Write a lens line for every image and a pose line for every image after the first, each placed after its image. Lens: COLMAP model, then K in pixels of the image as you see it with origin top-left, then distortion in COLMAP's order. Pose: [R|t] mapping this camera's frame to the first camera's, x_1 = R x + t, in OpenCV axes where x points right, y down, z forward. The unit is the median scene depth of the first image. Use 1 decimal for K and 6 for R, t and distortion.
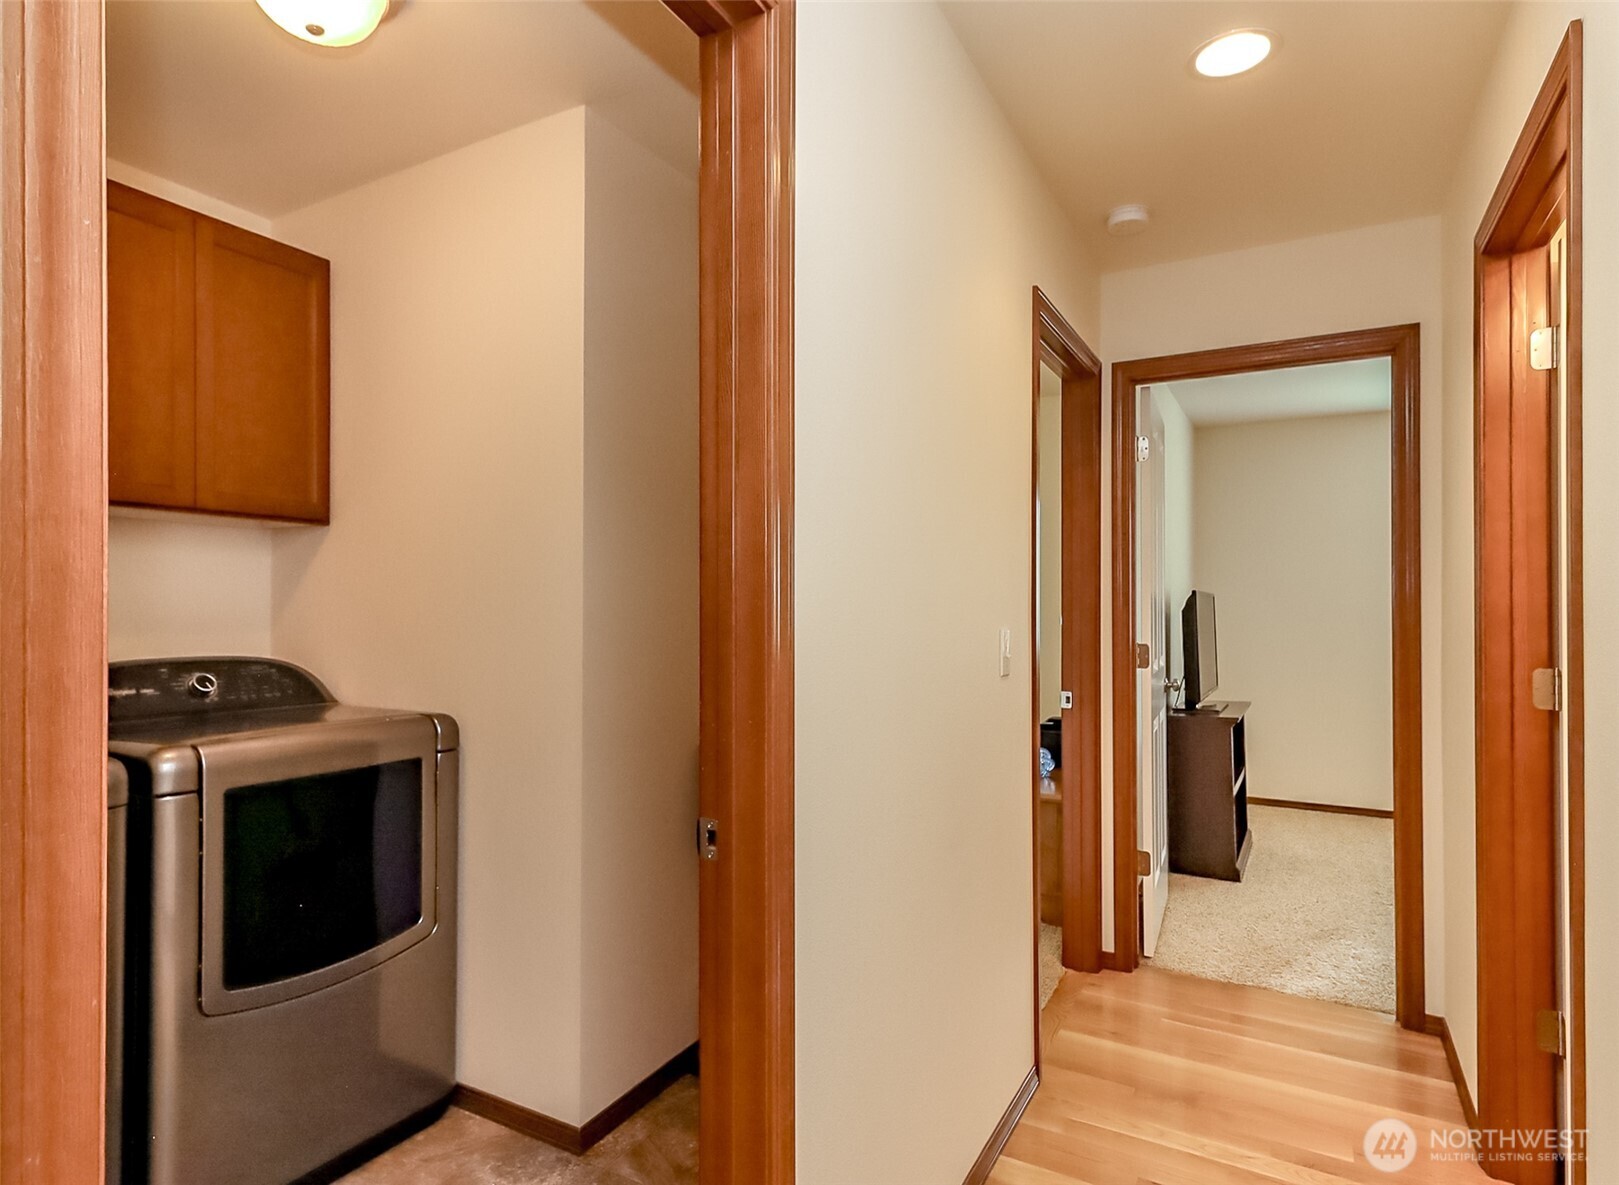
lens RADIAL K [[893.8, 0, 804.0], [0, 893.8, 602.9], [0, 0, 1]] dist [0.003518, 0.001090]
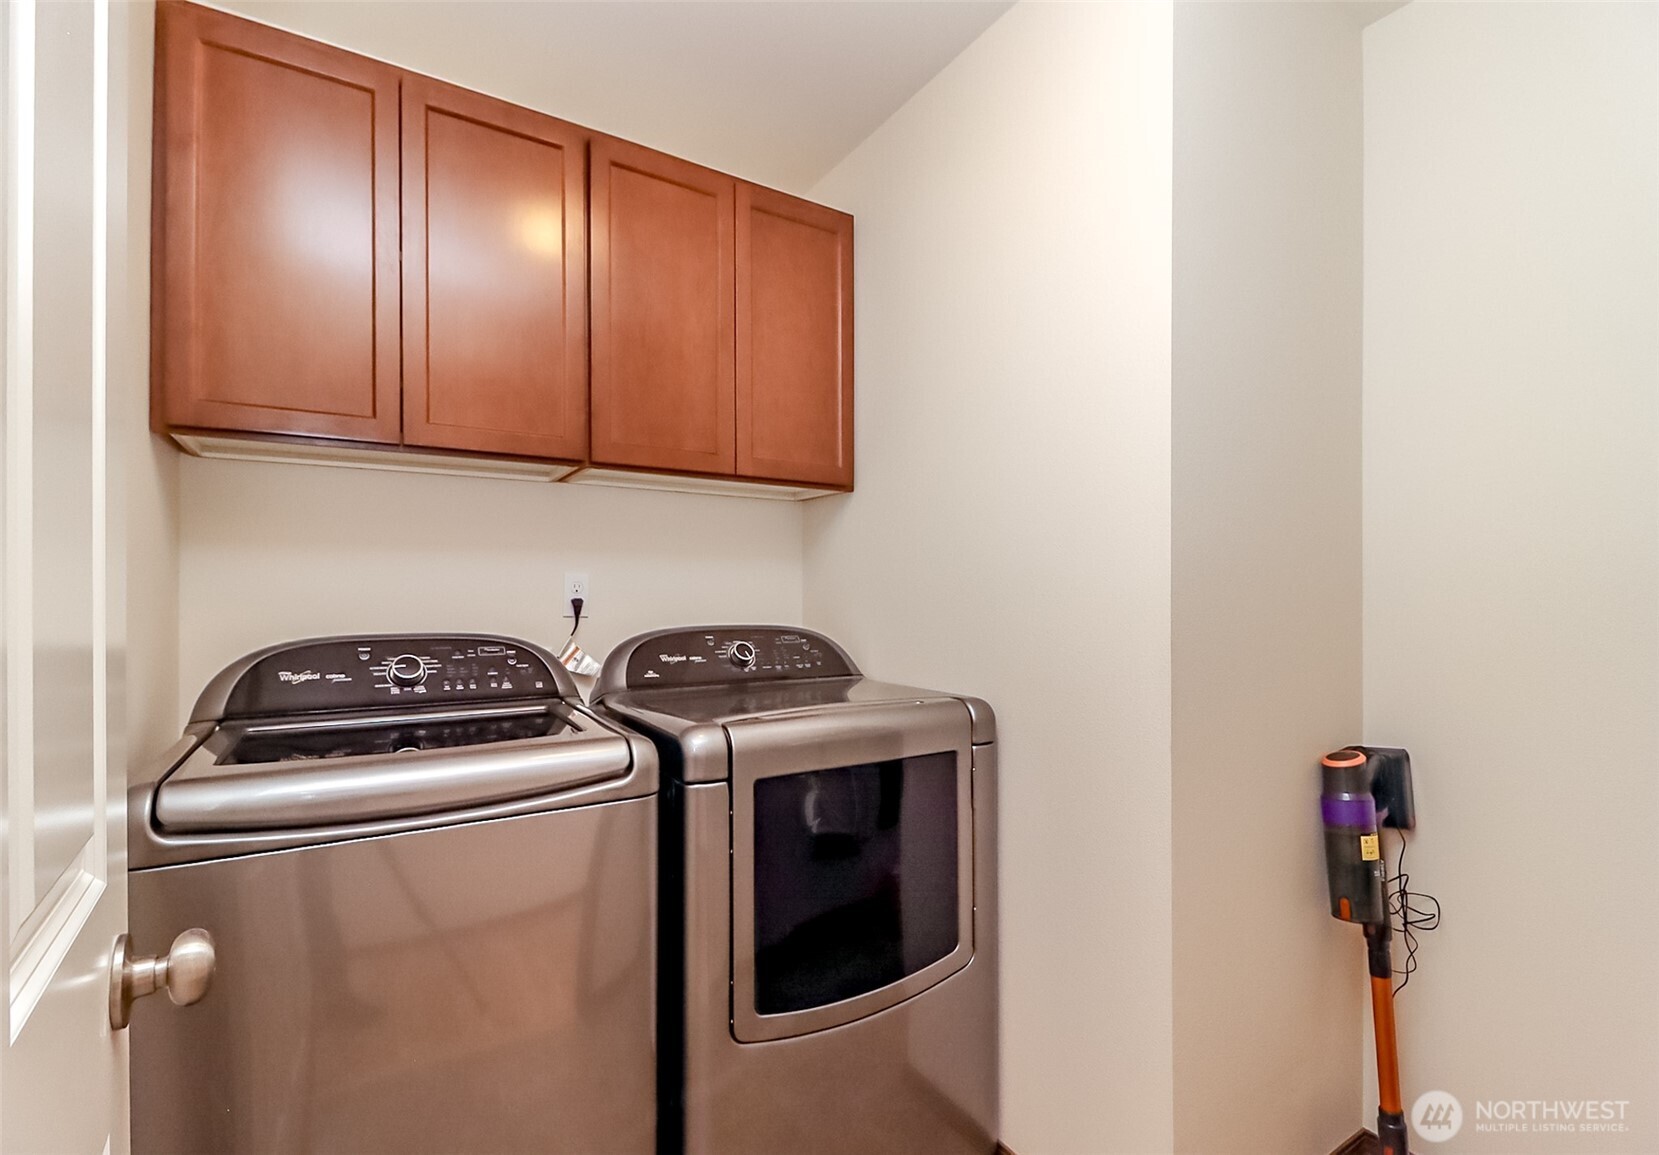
lens RADIAL K [[756.7, 0, 836.1], [0, 756.7, 590.5], [0, 0, 1]] dist [0.029449, -0.020695]
pose [[0.879775, -0.004221, -0.475371, -0.187225], [0.004730, 0.999989, -0.000127, 0.023240], [0.475366, -0.002137, 0.879785, 0.320301]]
